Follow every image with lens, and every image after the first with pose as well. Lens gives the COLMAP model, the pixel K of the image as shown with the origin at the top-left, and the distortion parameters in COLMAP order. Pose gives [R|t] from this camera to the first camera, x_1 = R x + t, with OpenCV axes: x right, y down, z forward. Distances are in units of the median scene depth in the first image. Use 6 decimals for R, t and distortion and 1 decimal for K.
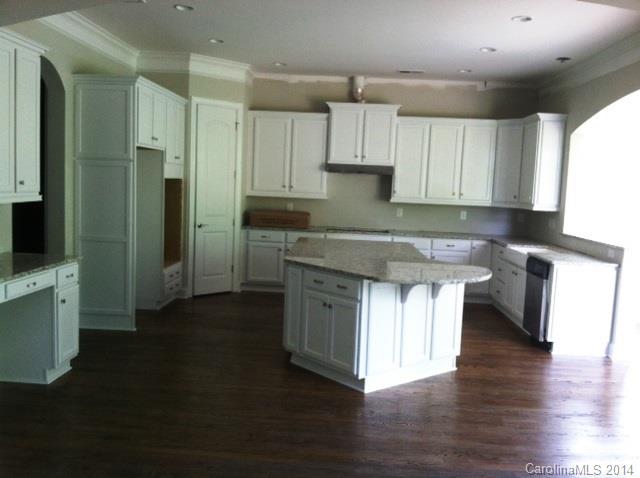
lens RADIAL K [[624.2, 0, 320.0], [0, 624.2, 239.0], [0, 0, 1]] dist [0.066658, -0.140647]
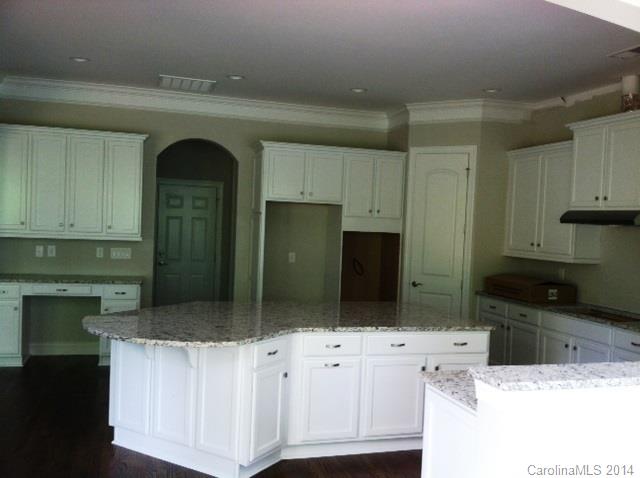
lens RADIAL K [[624.2, 0, 320.0], [0, 624.2, 239.0], [0, 0, 1]] dist [0.066658, -0.140647]
pose [[0.300228, -0.000728, -0.953867, 1.226239], [-0.115860, 0.992568, -0.037224, -0.069884], [0.946805, 0.121691, 0.297912, 1.116271]]
